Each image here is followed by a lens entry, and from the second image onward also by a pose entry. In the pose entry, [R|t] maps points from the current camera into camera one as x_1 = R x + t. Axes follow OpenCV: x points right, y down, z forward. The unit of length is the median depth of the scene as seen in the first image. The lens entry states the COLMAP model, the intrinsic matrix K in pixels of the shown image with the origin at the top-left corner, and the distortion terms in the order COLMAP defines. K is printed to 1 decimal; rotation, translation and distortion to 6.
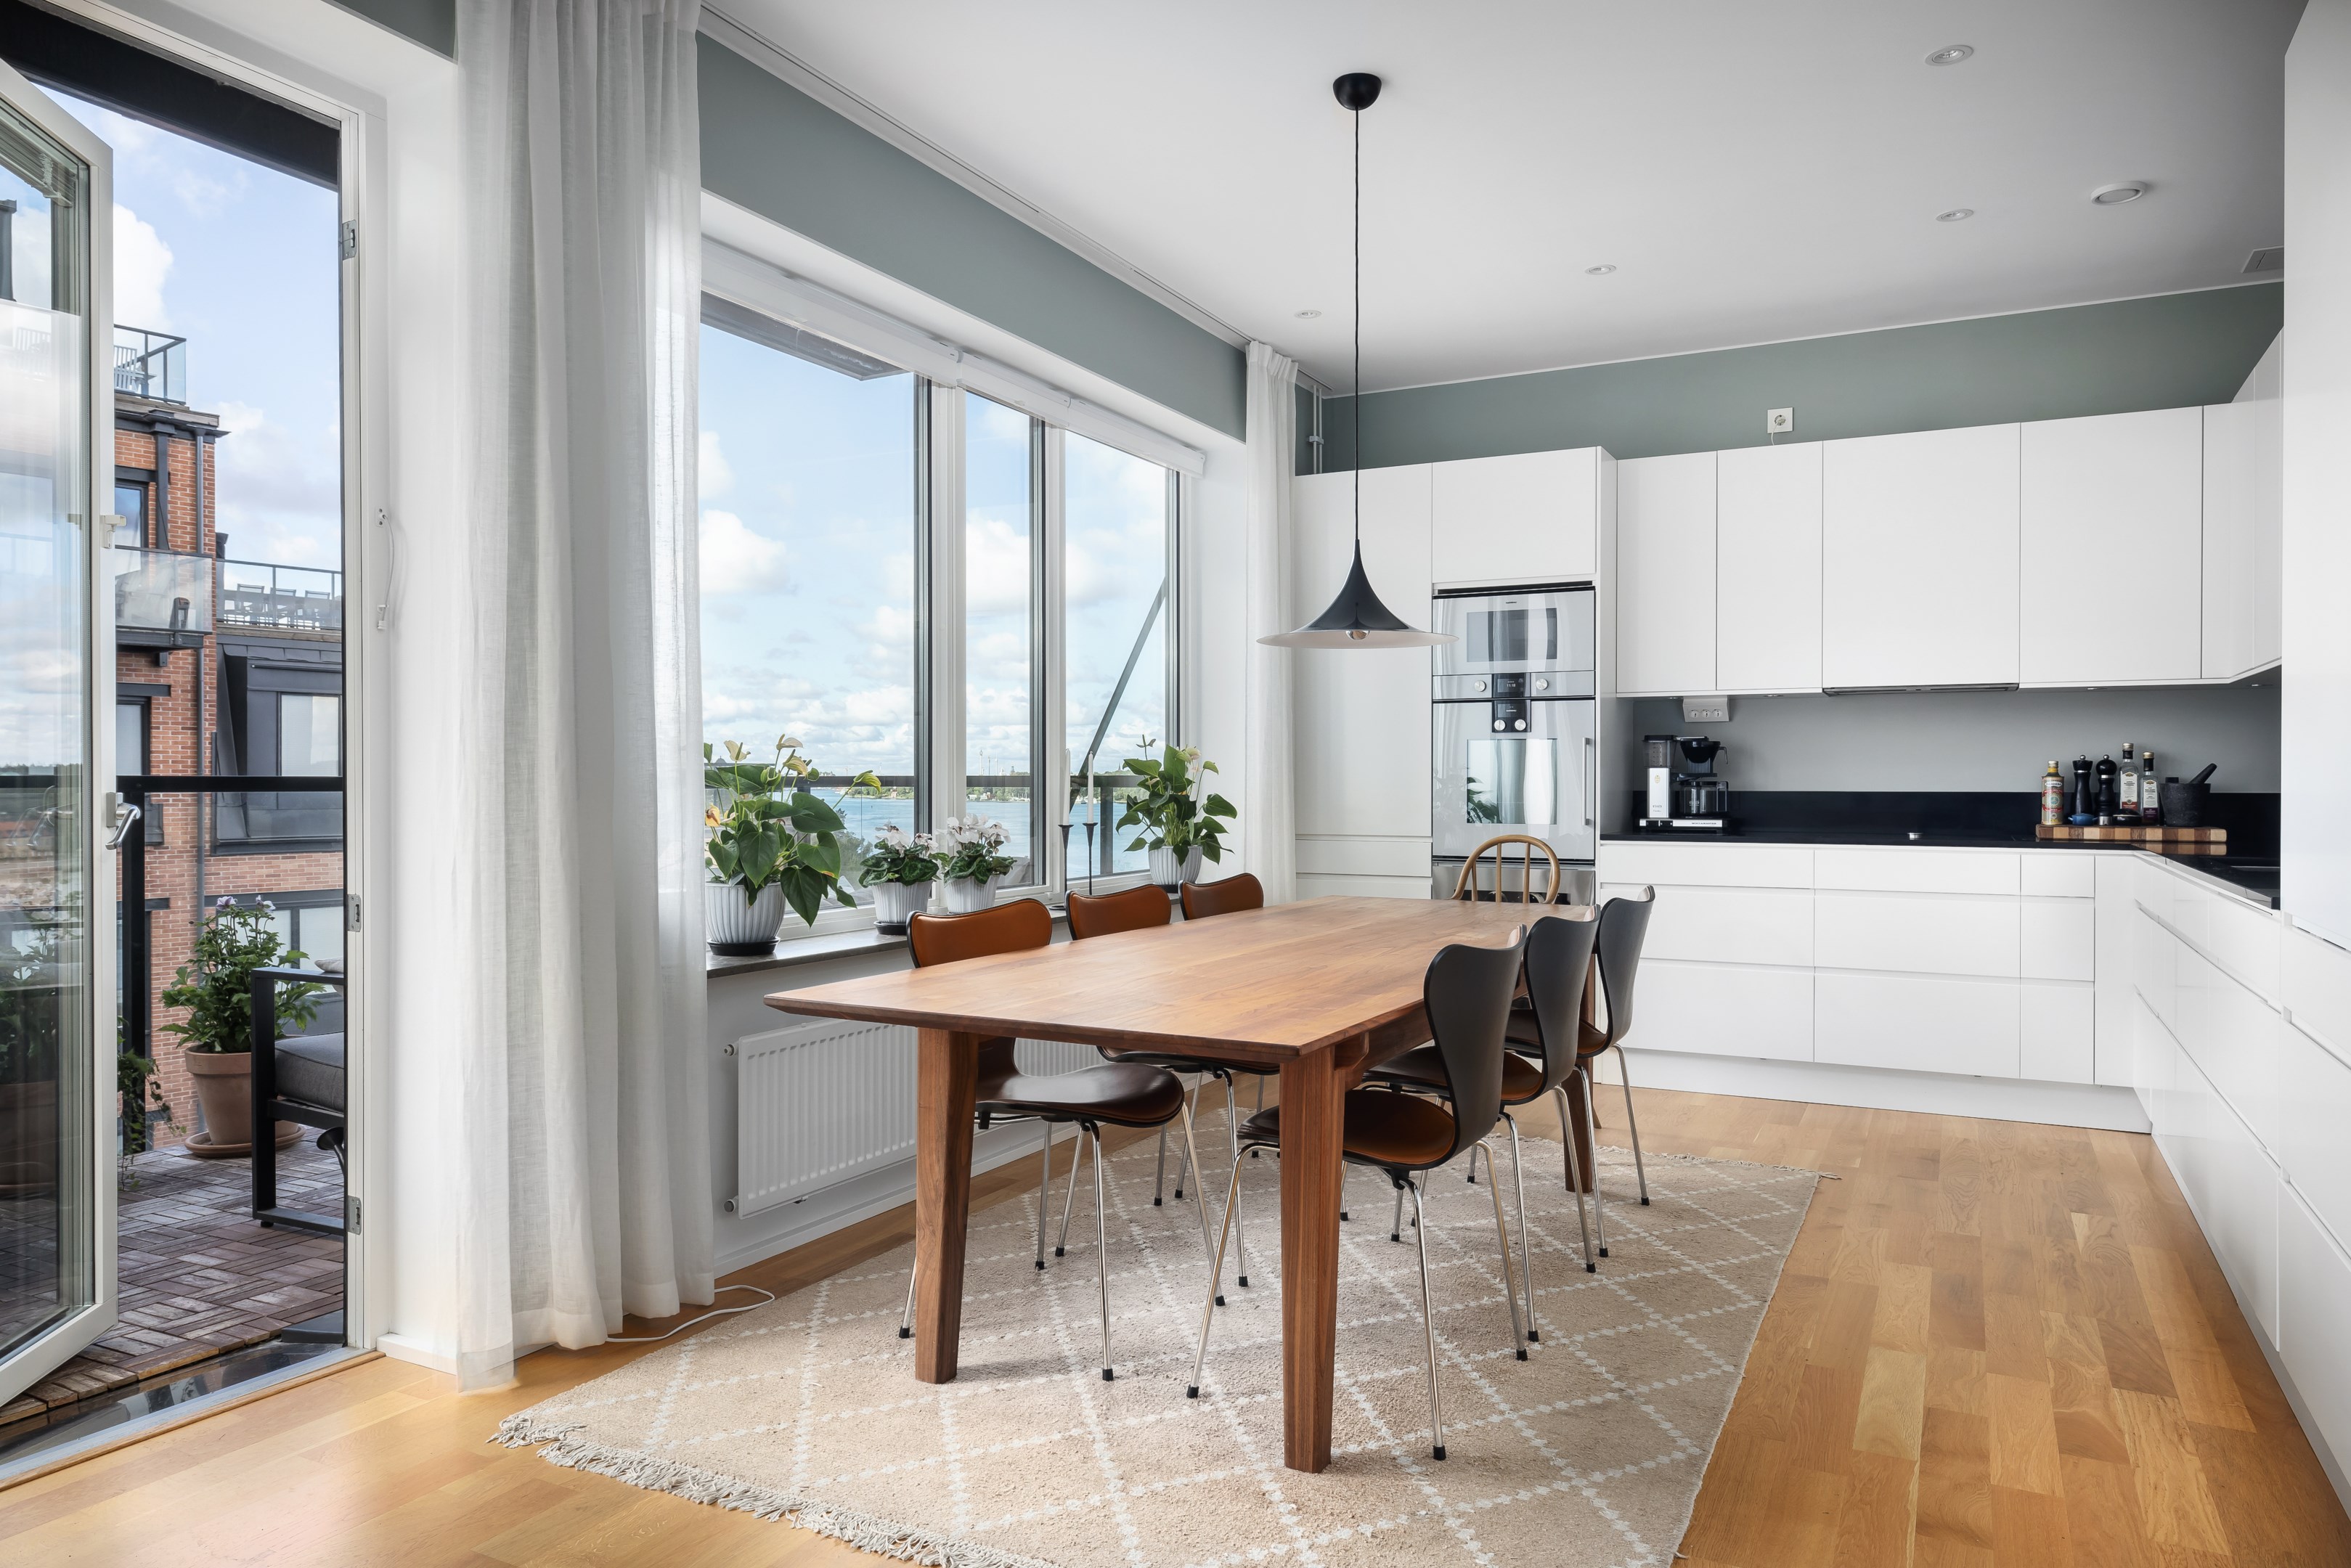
lens RADIAL K [[1516.2, 0, 1176.4], [0, 1516.2, 785.3], [0, 0, 1]] dist [-0.001375, -0.001360]
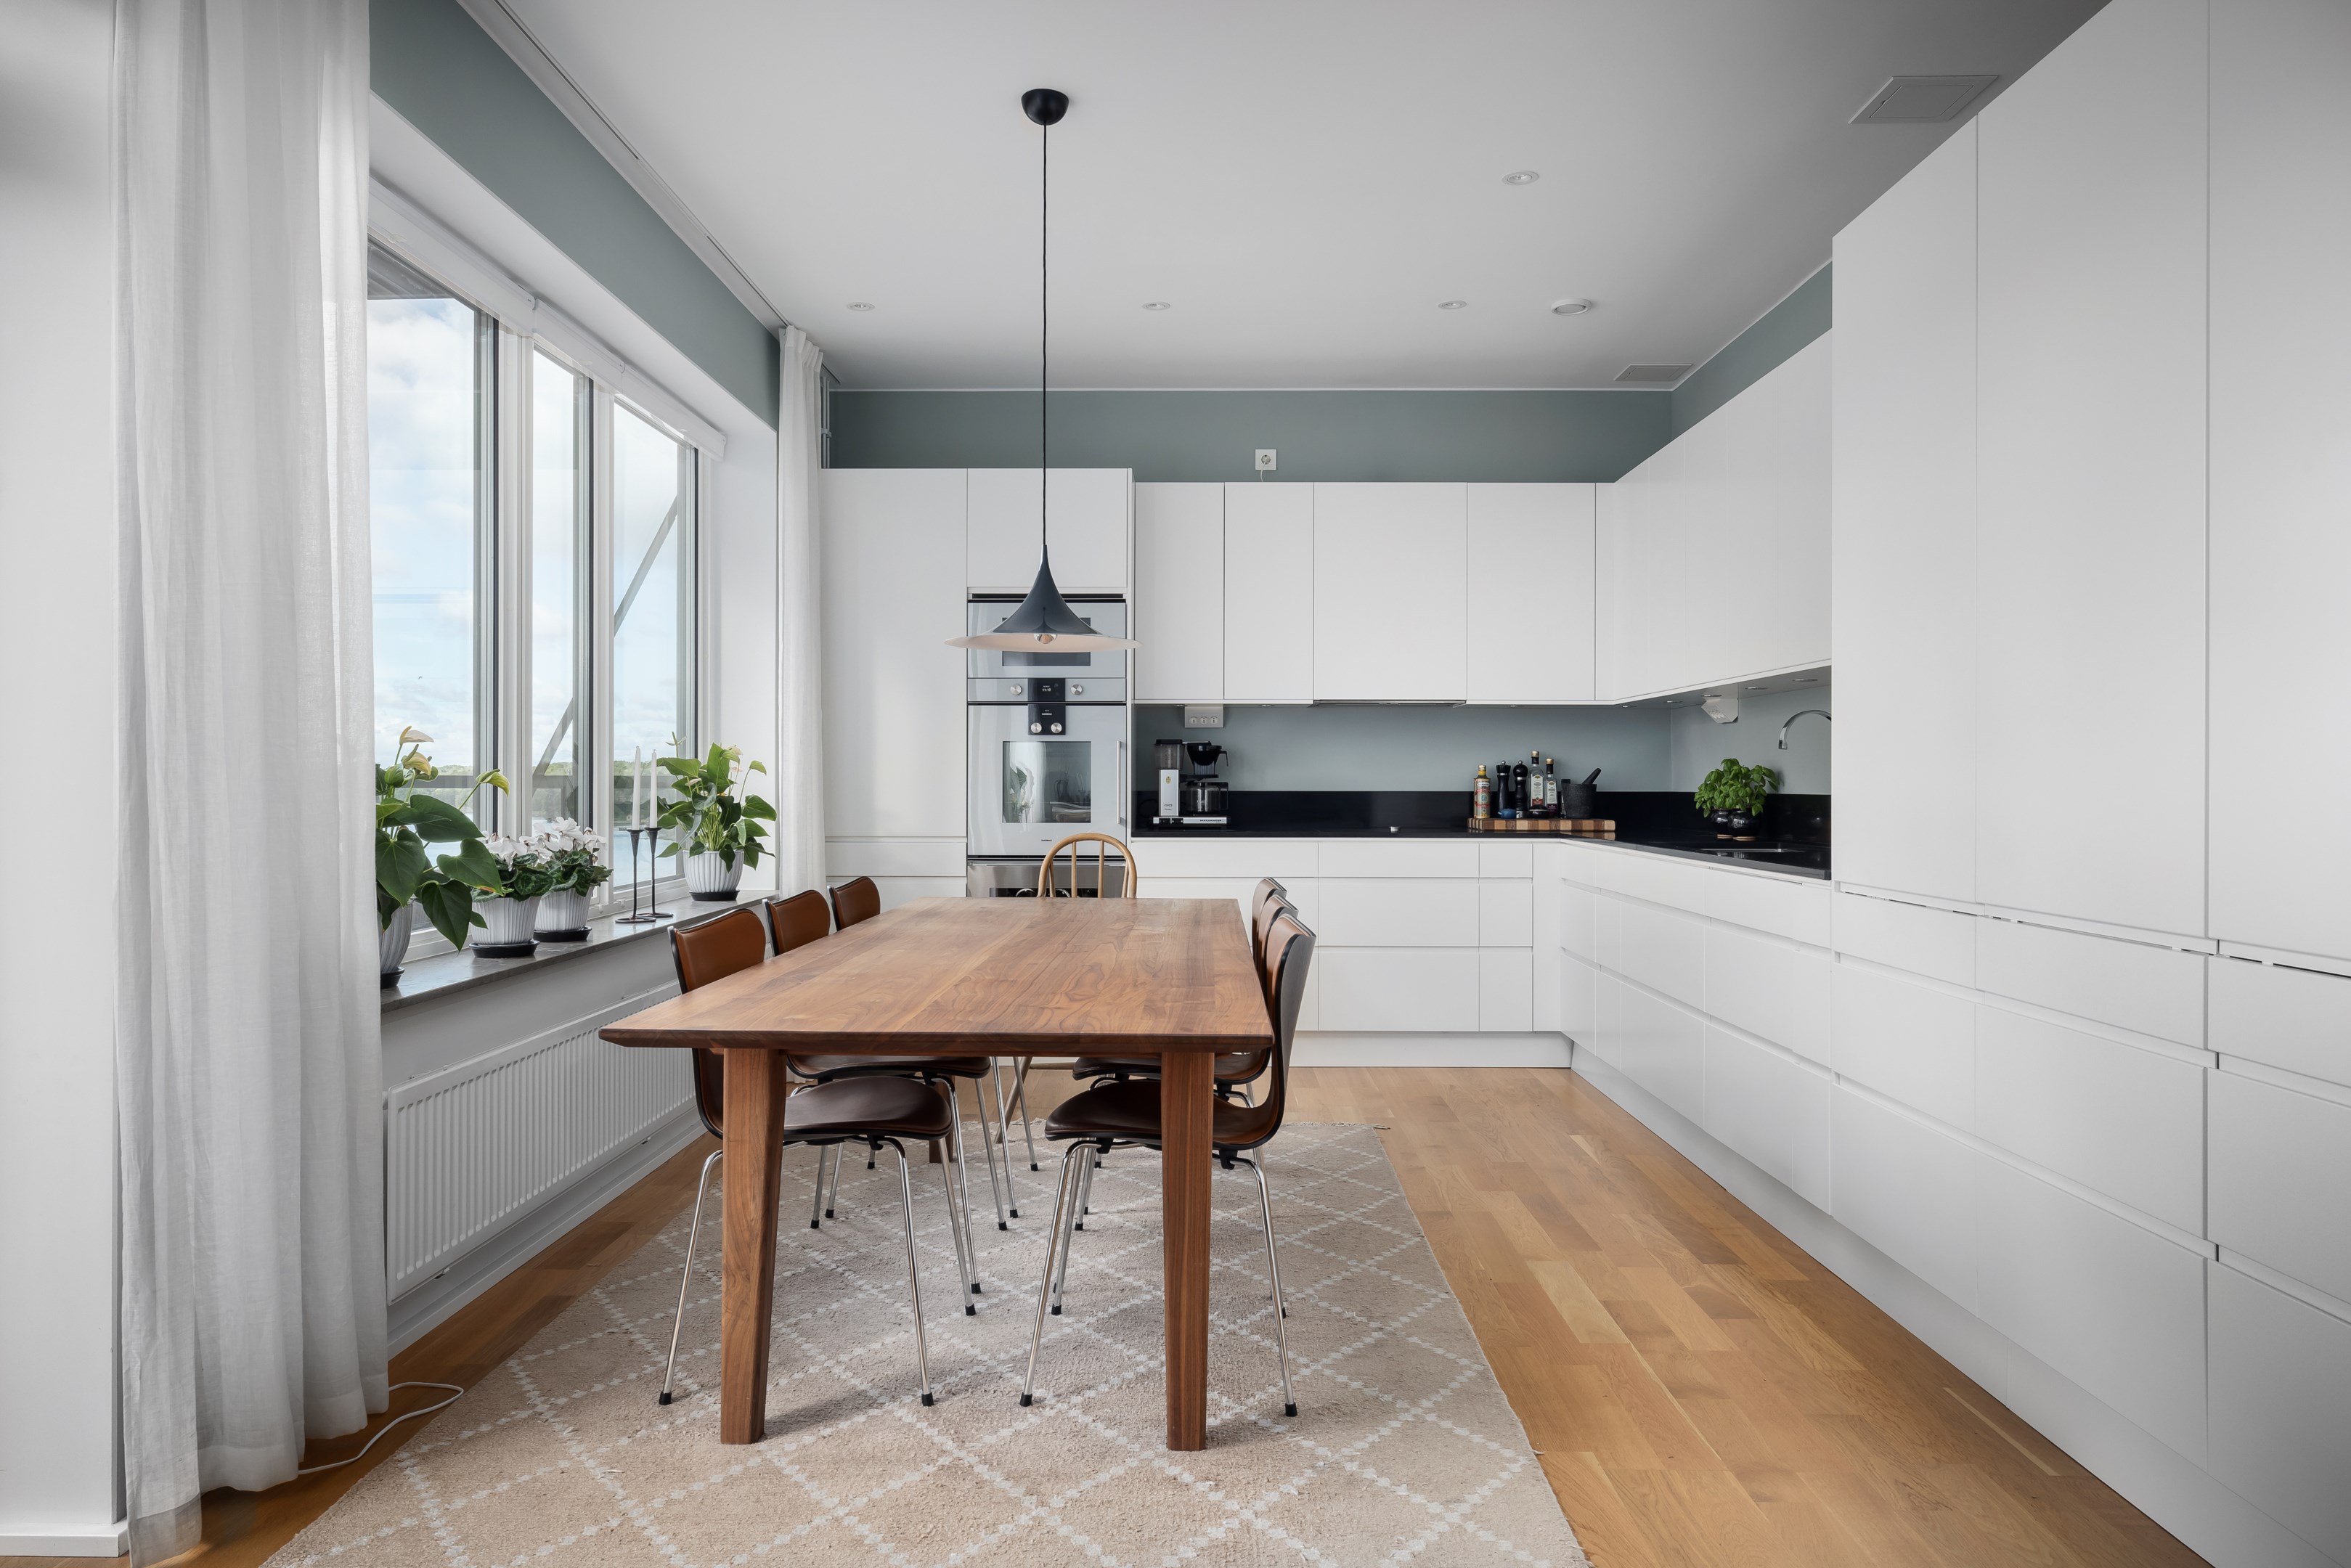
lens RADIAL K [[1512.3, 0, 1172.3], [0, 1512.3, 773.9], [0, 0, 1]] dist [-0.001708, -0.000053]
pose [[0.893214, 0.002930, 0.449623, -0.196500], [0.000395, 0.999973, -0.007300, -0.000635], [-0.449632, 0.006698, 0.893189, 0.041058]]
